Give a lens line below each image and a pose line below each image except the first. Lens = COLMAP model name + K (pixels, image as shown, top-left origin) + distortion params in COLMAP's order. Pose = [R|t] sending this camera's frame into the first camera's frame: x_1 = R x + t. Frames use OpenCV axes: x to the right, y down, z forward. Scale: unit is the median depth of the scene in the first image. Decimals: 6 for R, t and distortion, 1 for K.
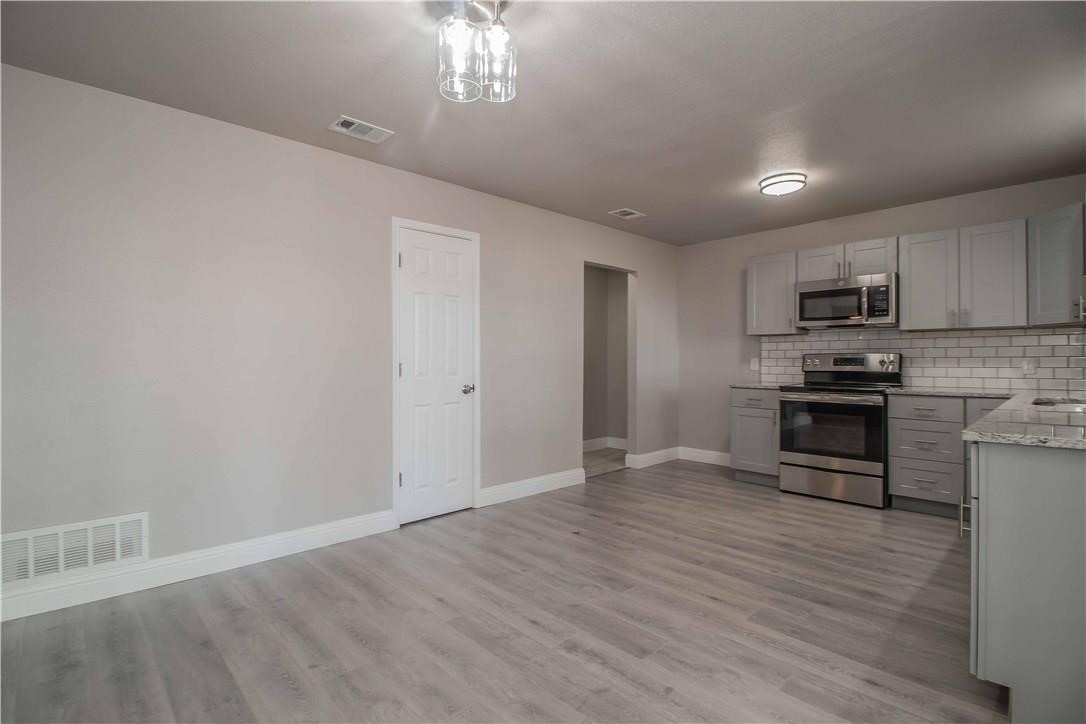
lens RADIAL K [[507.7, 0, 540.7], [0, 507.7, 363.3], [0, 0, 1]] dist [-0.009057, -0.004362]
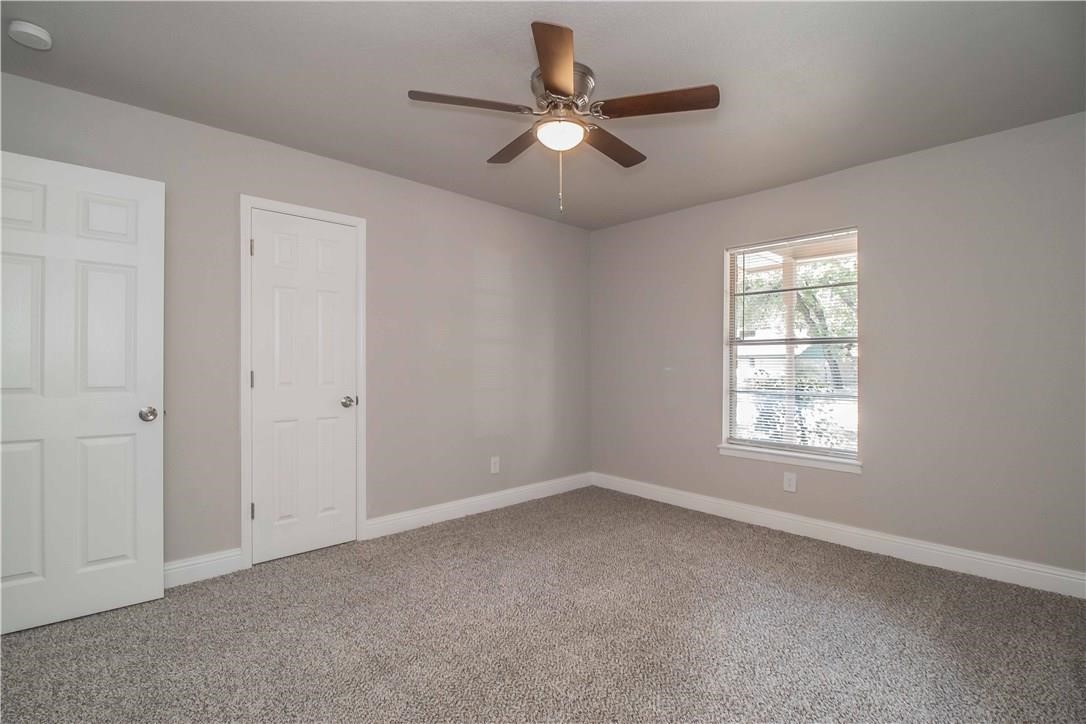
lens RADIAL K [[507.7, 0, 544.2], [0, 507.7, 365.9], [0, 0, 1]] dist [-0.009057, -0.004362]
pose [[0.999935, 0.002508, -0.011091, 0.210829], [-0.002568, 0.999982, -0.005413, -0.005840], [0.011077, 0.005441, 0.999924, 0.173611]]
